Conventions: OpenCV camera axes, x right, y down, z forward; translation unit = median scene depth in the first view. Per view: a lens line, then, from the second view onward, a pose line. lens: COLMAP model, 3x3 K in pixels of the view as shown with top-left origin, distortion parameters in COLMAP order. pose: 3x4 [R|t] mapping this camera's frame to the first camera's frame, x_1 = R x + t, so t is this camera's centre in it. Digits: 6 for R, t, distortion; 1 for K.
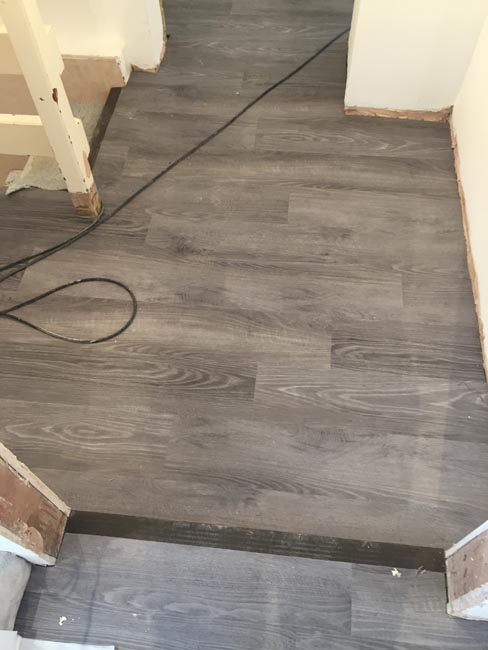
lens RADIAL K [[554.8, 0, 242.5], [0, 554.8, 323.0], [0, 0, 1]] dist [0.044928, -0.023515]
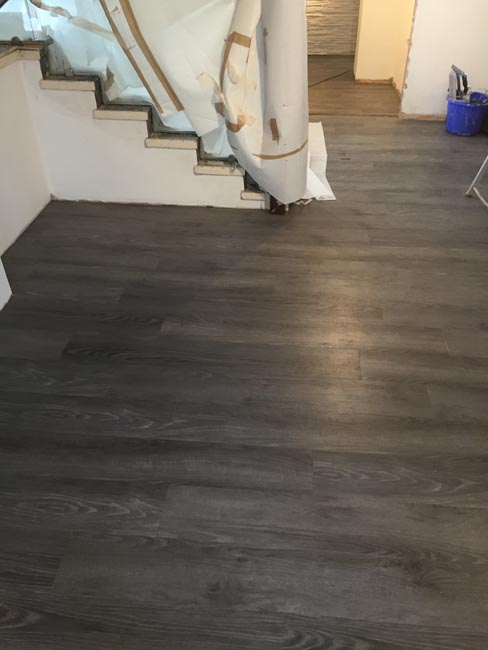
lens RADIAL K [[554.8, 0, 245.3], [0, 554.8, 327.9], [0, 0, 1]] dist [0.044928, -0.023515]
pose [[0.999425, -0.014231, 0.030765, -0.526169], [0.024018, 0.937750, -0.346479, 1.929009], [-0.023919, 0.347019, 0.937553, -1.325841]]
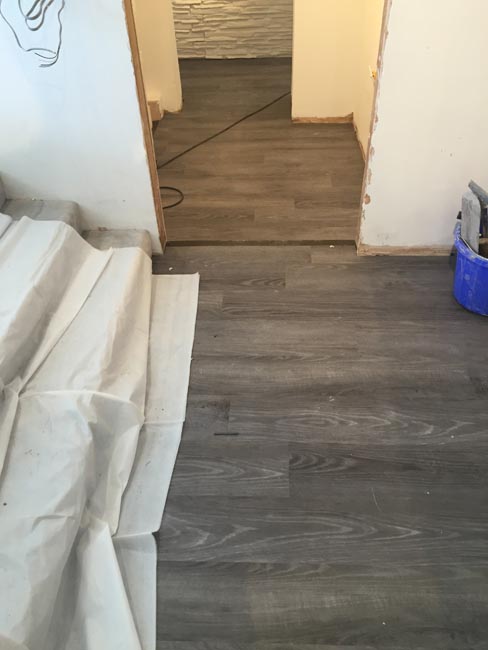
lens RADIAL K [[554.8, 0, 240.2], [0, 554.8, 325.6], [0, 0, 1]] dist [0.044928, -0.023515]
pose [[0.997185, -0.060409, 0.044420, -0.098846], [0.070240, 0.959902, -0.271395, 0.739584], [-0.026244, 0.273751, 0.961442, -0.511979]]
